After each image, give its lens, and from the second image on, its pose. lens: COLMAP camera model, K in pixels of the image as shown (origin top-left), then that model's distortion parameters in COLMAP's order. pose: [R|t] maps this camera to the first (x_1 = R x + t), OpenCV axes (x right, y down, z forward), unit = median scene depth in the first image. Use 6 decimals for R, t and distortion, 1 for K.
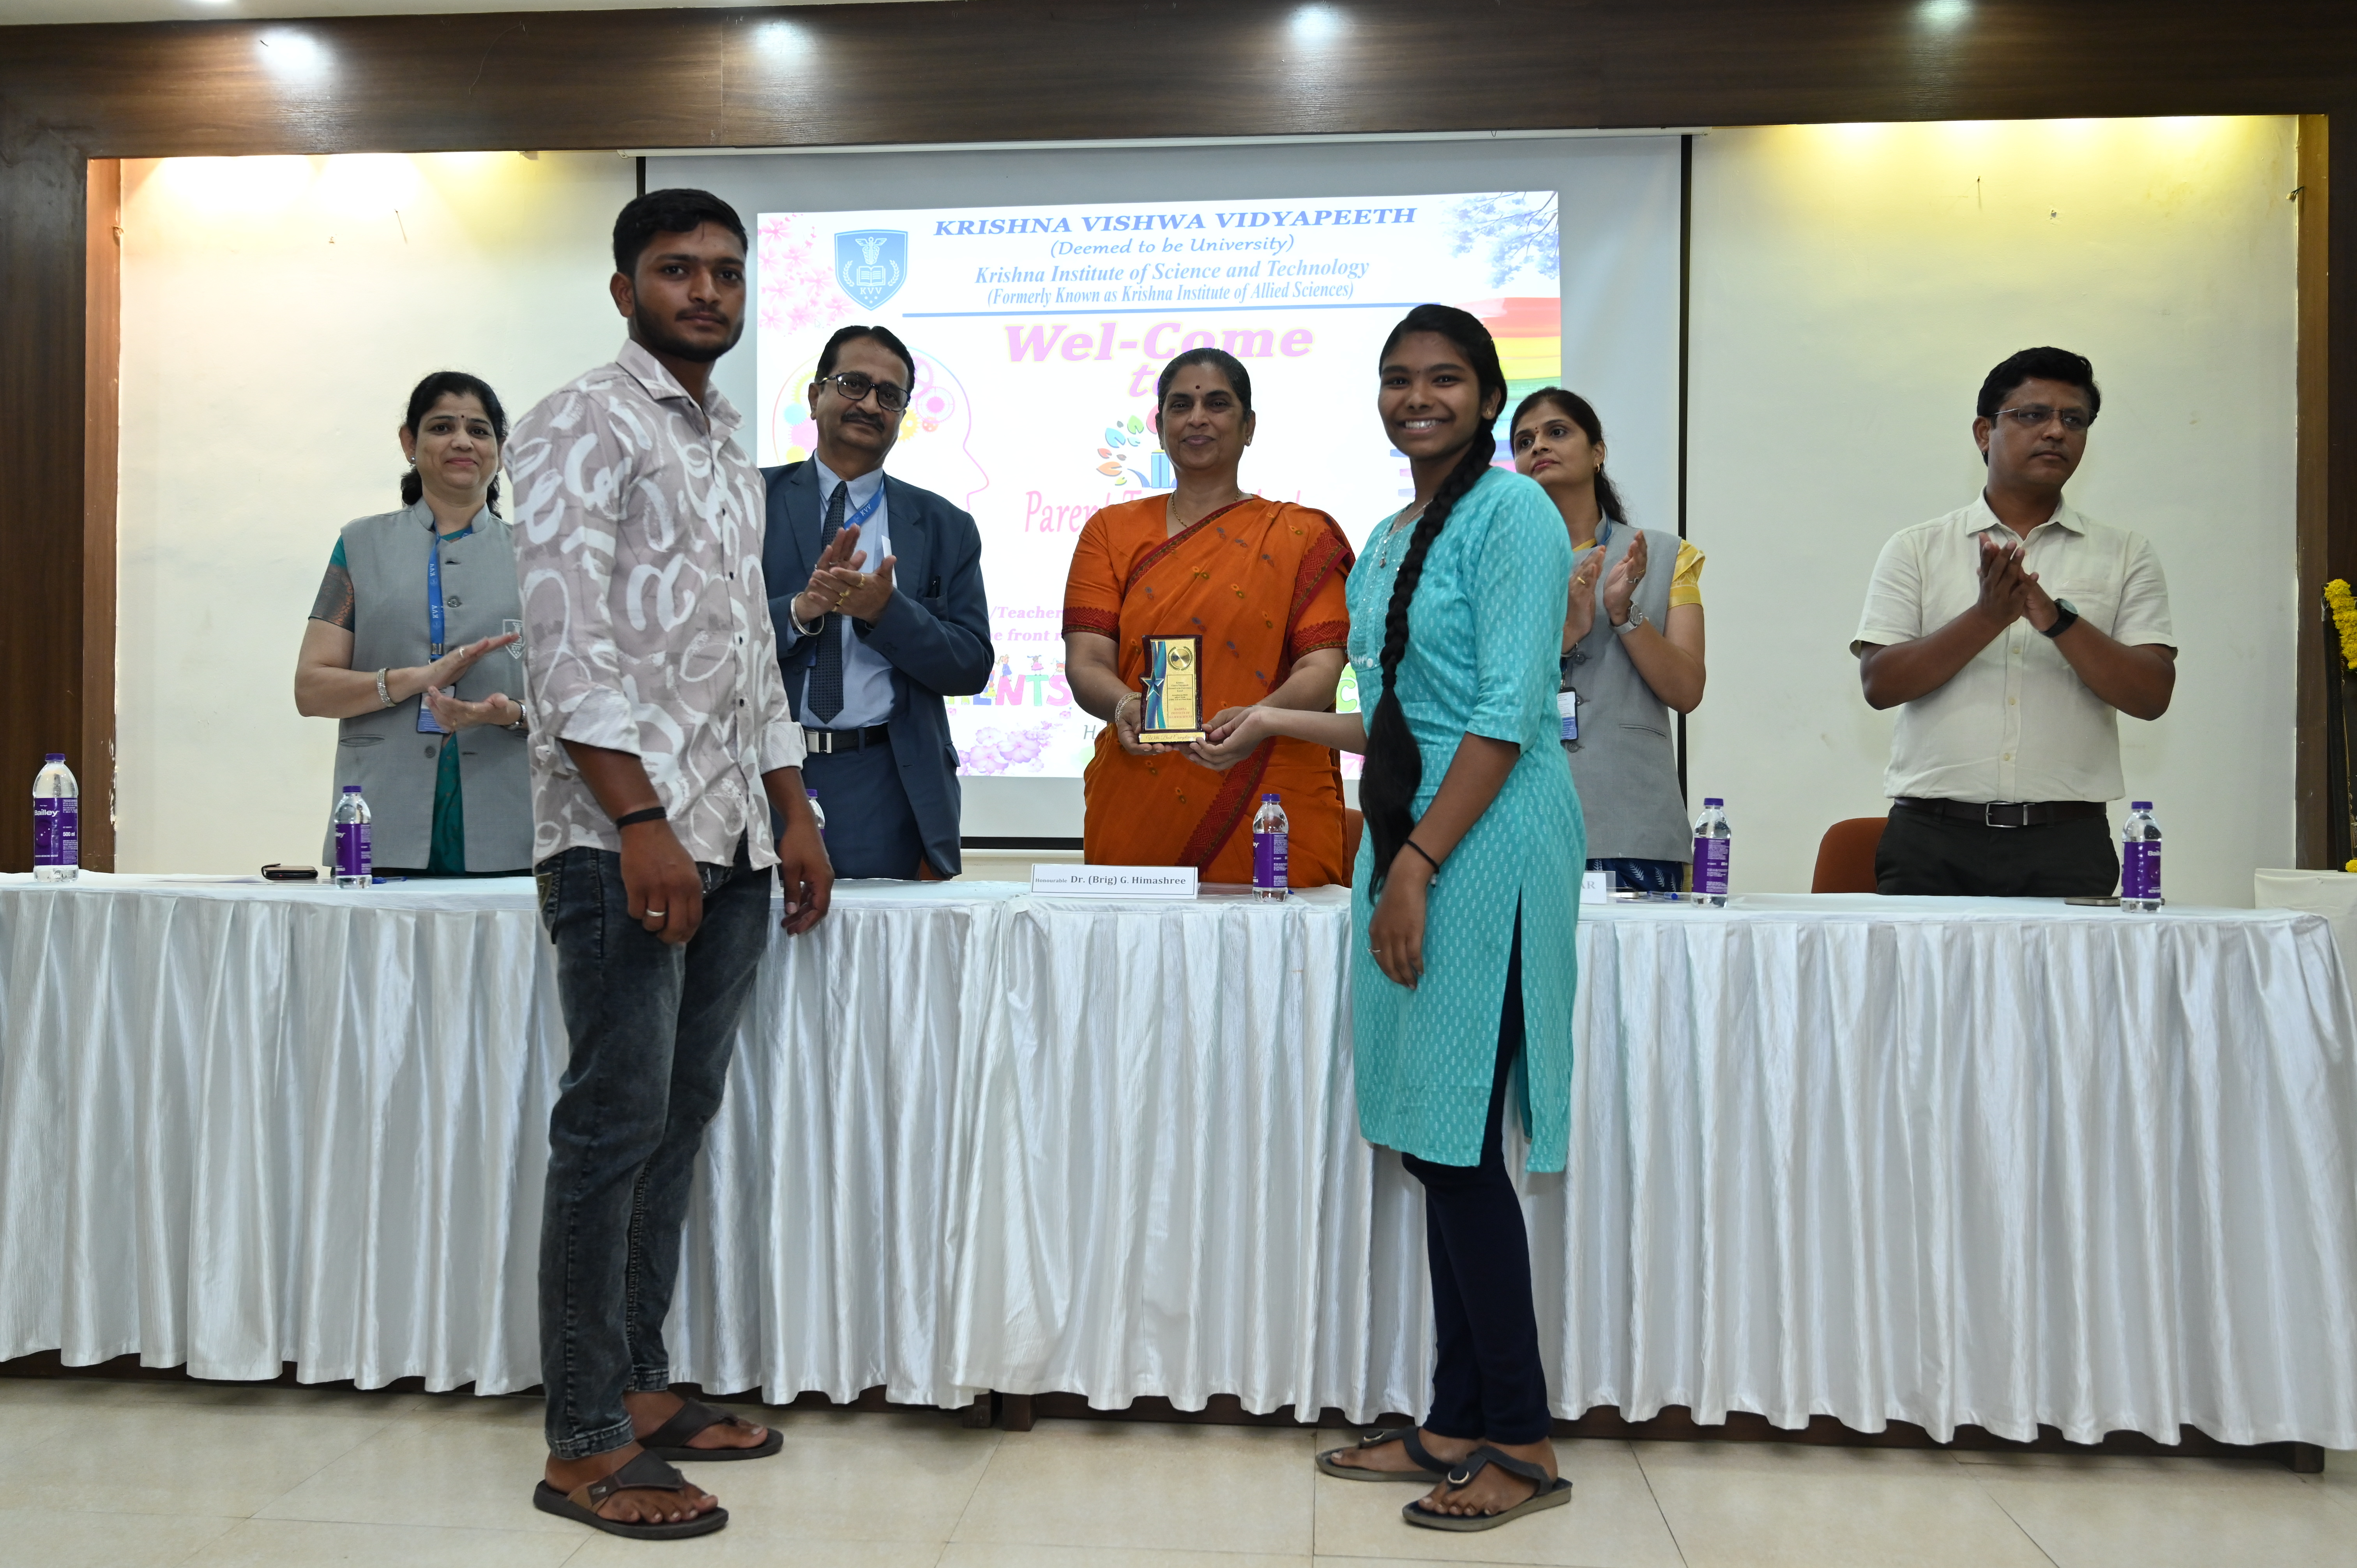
lens RADIAL K [[1993.9, 0, 1176.4], [0, 1993.9, 785.5], [0, 0, 1]] dist [0.000604, -0.004809]
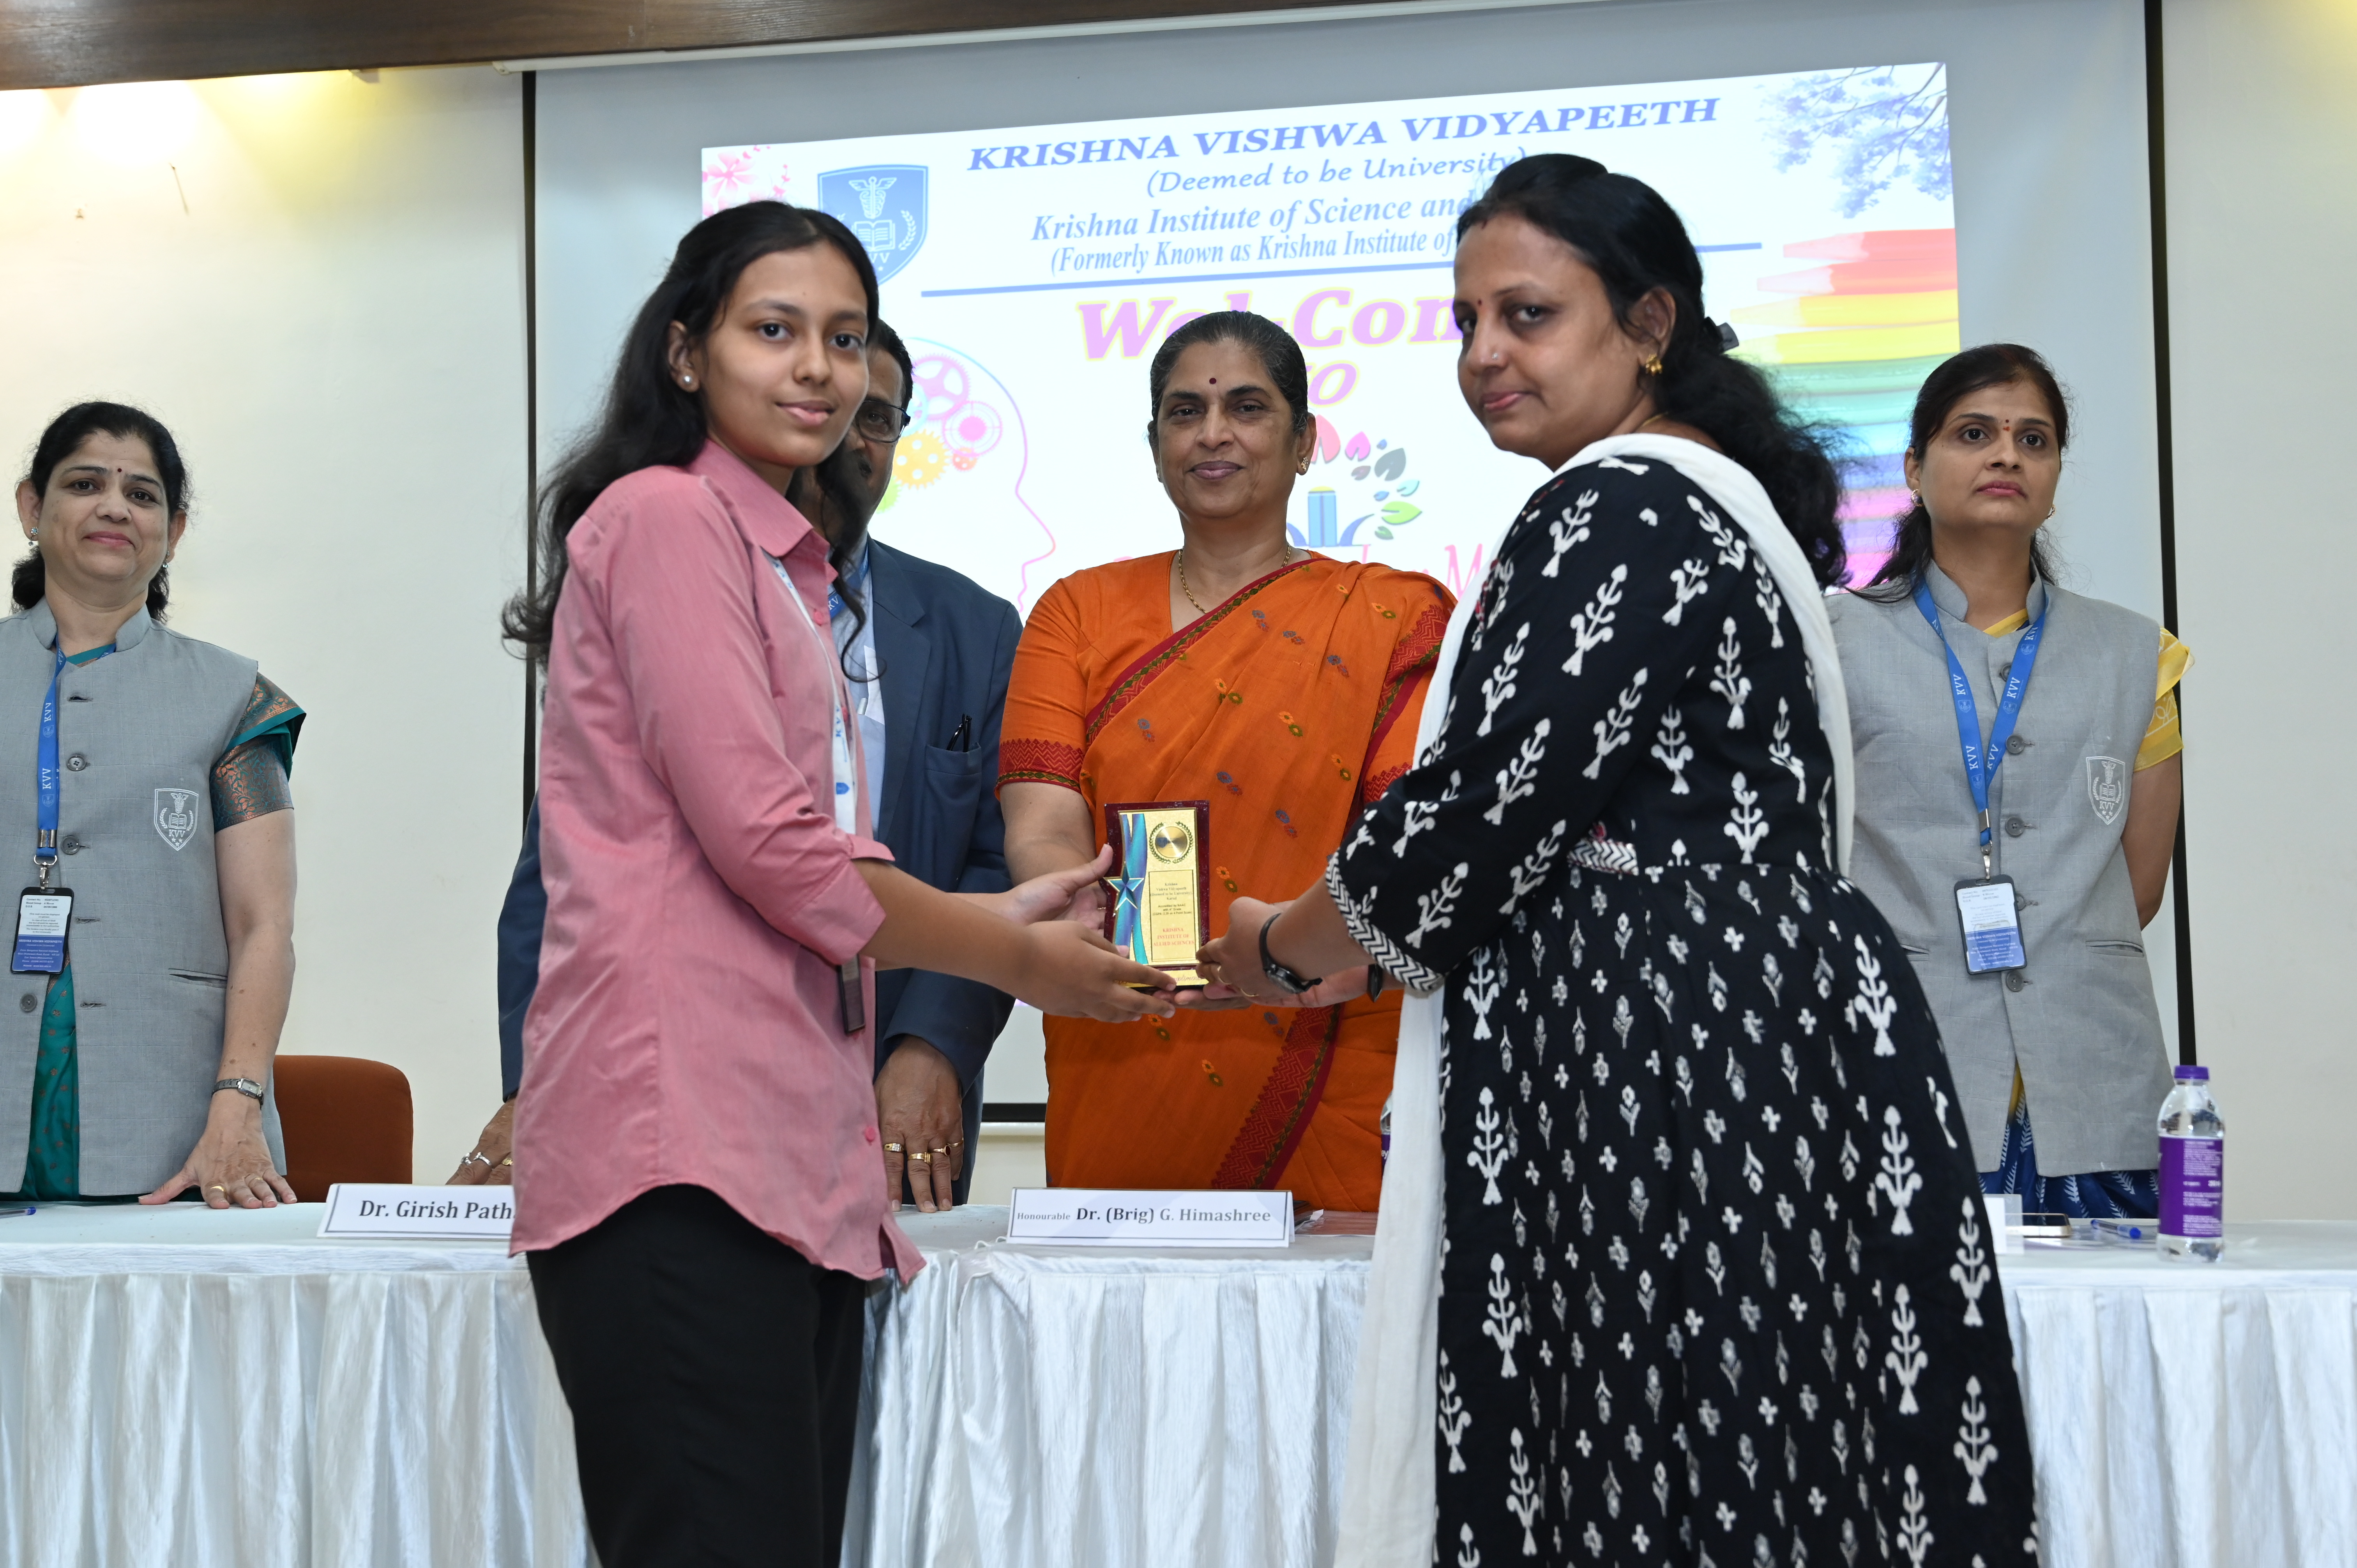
lens RADIAL K [[2945.2, 0, 1181.5], [0, 2945.2, 777.2], [0, 0, 1]] dist [-0.013139, 0.053072]
pose [[0.995535, -0.020088, -0.092234, 0.032306], [0.013527, 0.997369, -0.071223, -0.010250], [0.093422, 0.069657, 0.993187, 0.070734]]
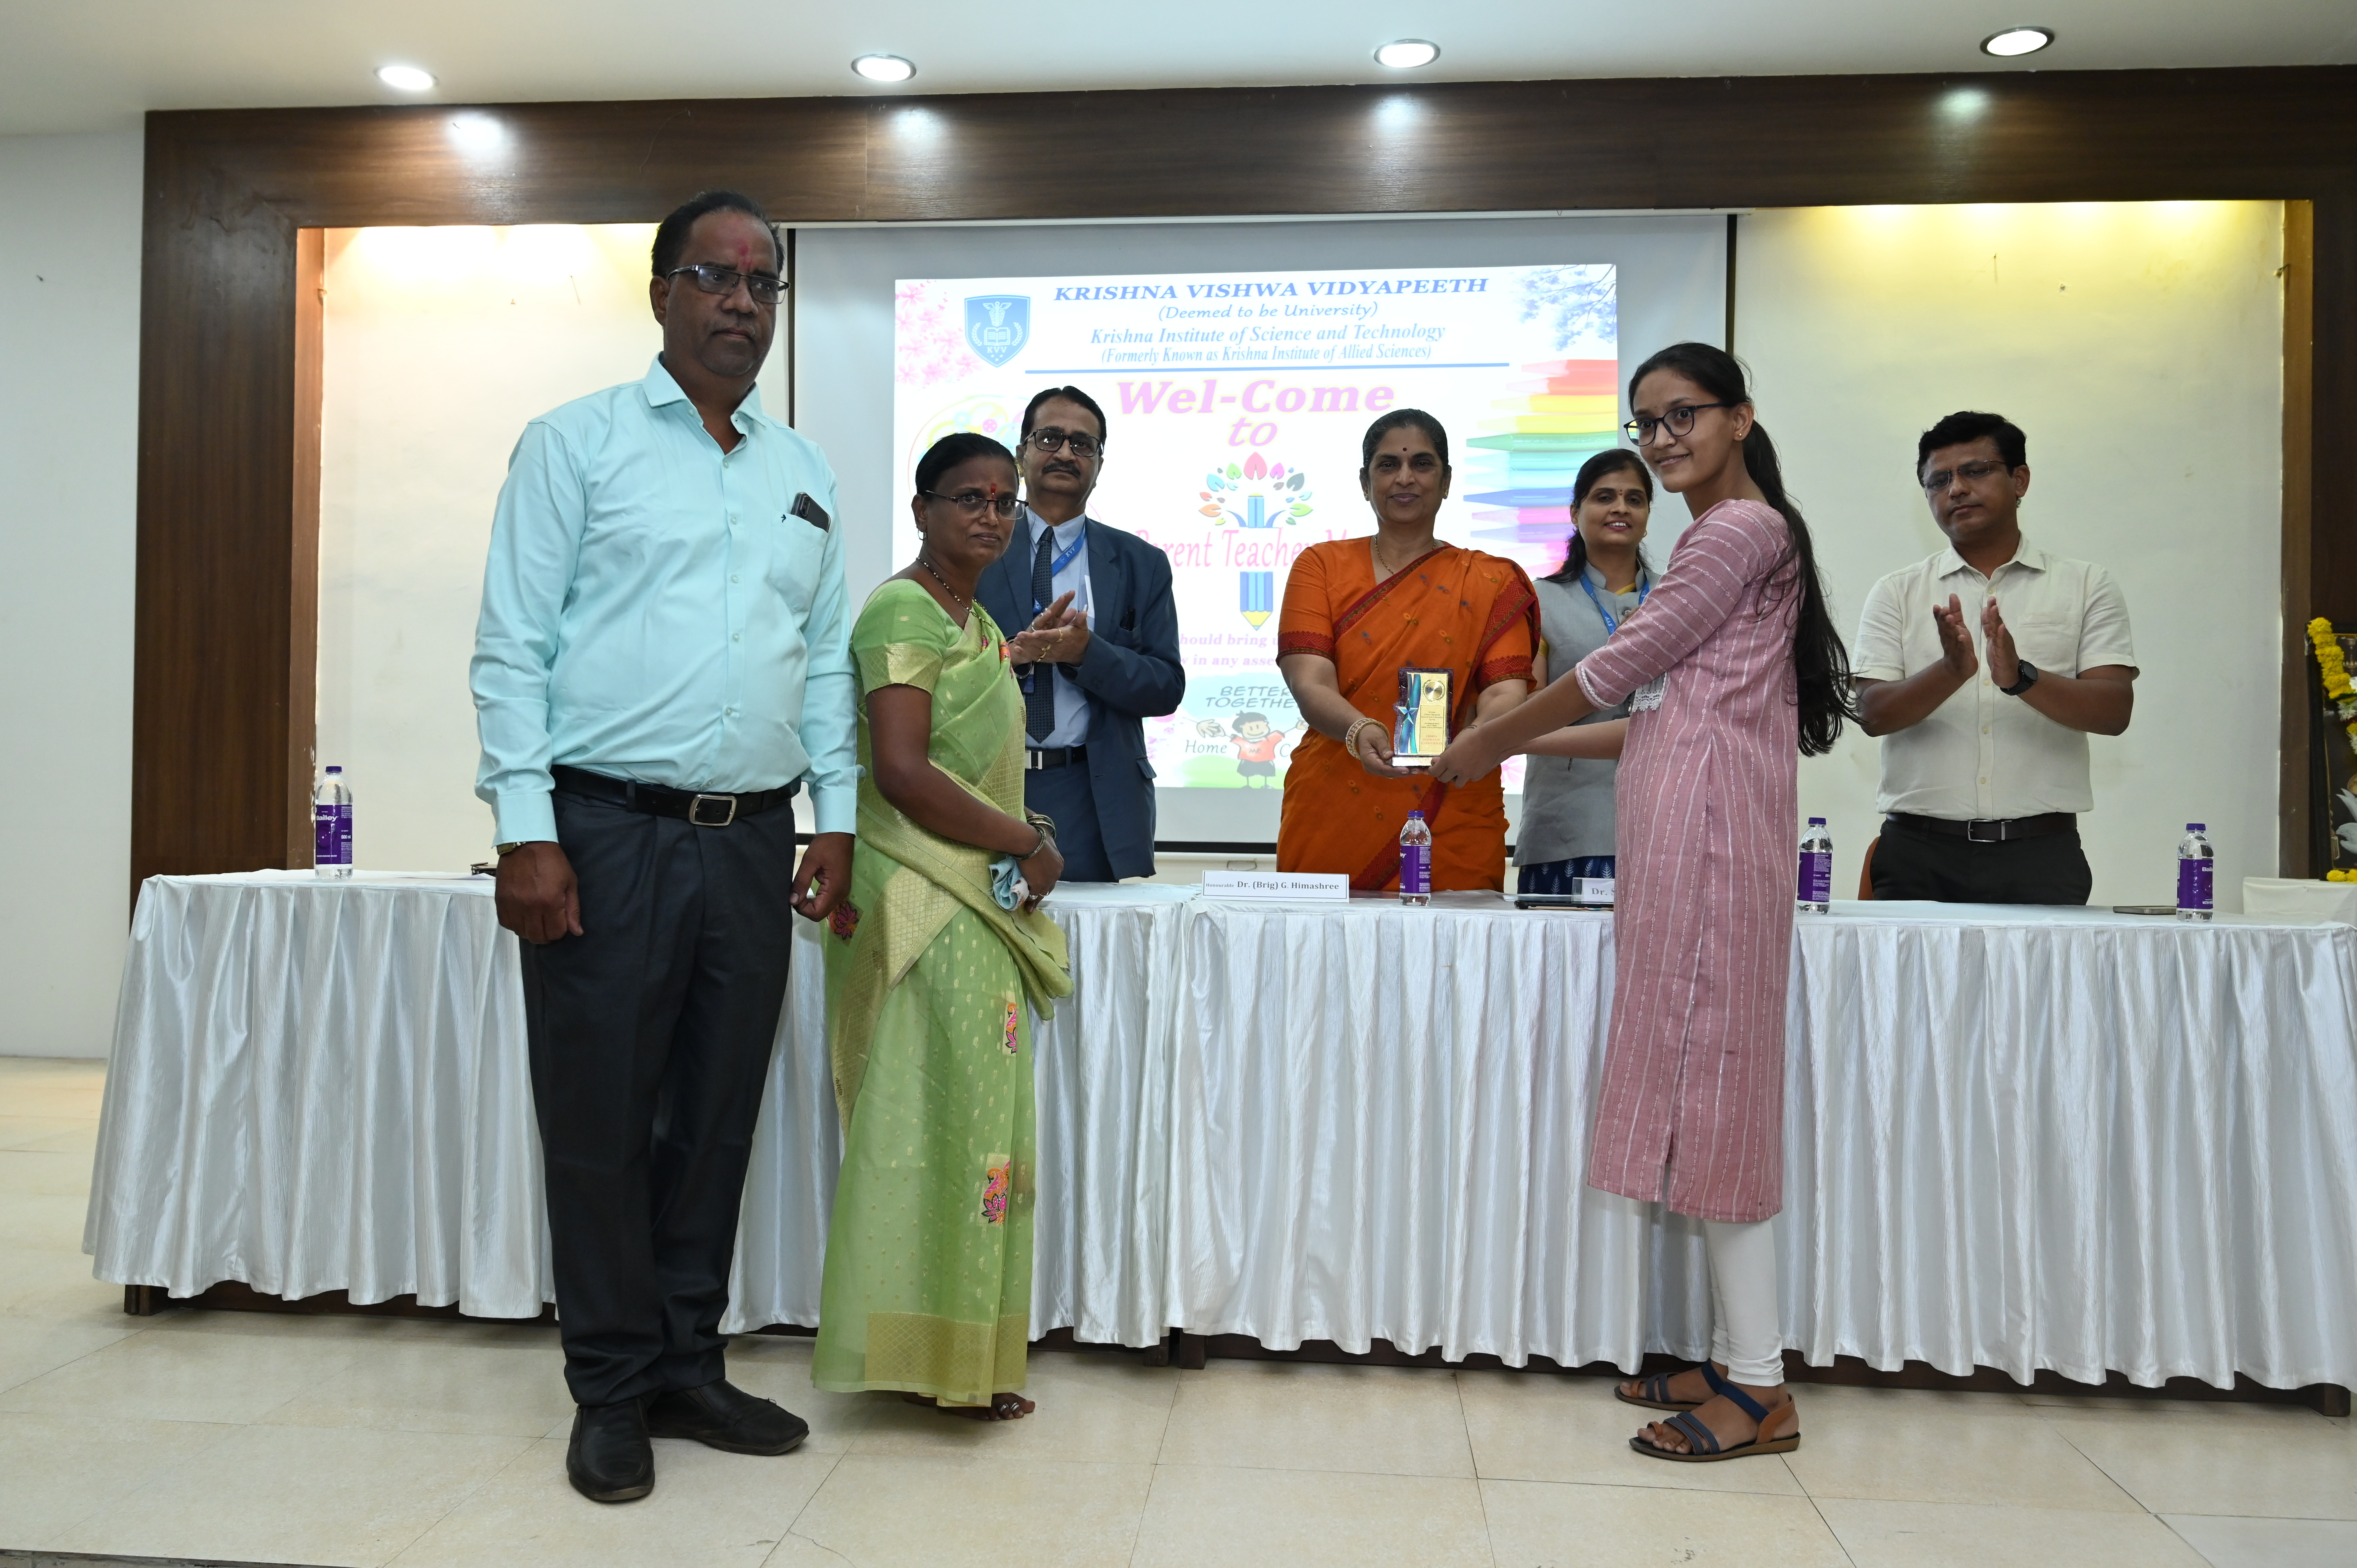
lens RADIAL K [[1822.5, 0, 1178.5], [0, 1822.5, 784.0], [0, 0, 1]] dist [-0.005194, 0.004335]
pose [[0.999953, 0.007203, -0.006535, -0.043831], [-0.007225, 0.999968, -0.003327, -0.002518], [0.006511, 0.003374, 0.999973, -0.018157]]
